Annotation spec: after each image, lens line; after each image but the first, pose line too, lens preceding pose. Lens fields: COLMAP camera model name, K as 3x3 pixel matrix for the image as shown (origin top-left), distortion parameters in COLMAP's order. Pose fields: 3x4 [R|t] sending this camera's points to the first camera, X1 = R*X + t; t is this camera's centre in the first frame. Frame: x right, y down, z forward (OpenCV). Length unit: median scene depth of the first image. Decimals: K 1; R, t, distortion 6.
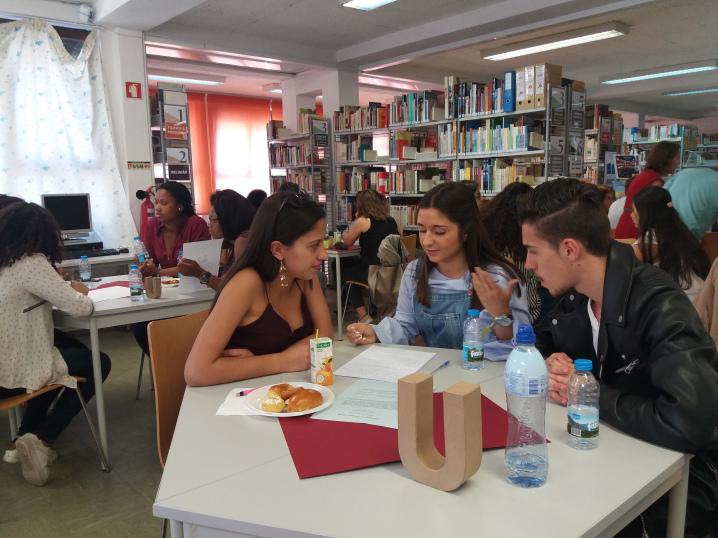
lens RADIAL K [[595.0, 0, 359.0], [0, 595.0, 267.7], [0, 0, 1]] dist [0.040561, -0.042051]
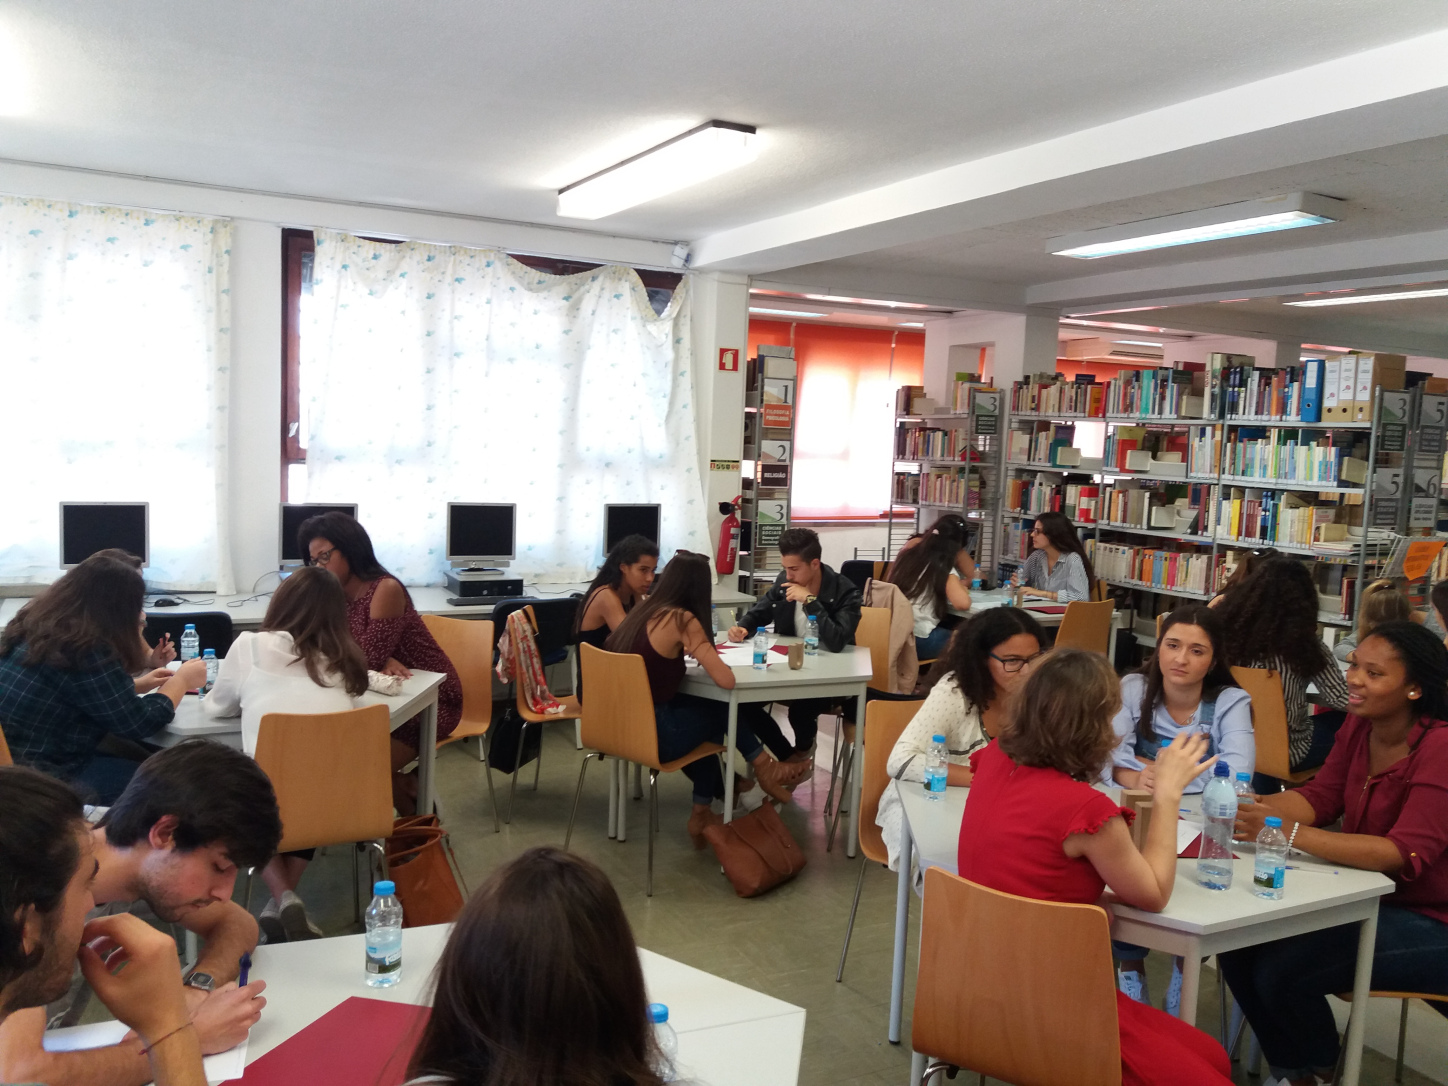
lens RADIAL K [[1199.9, 0, 723.4], [0, 1199.9, 545.2], [0, 0, 1]] dist [0.040561, -0.042051]
pose [[0.967935, 0.081067, -0.237760, -0.030465], [-0.094346, 0.994522, -0.044992, -0.015689], [0.232810, 0.065981, 0.970281, -0.338142]]
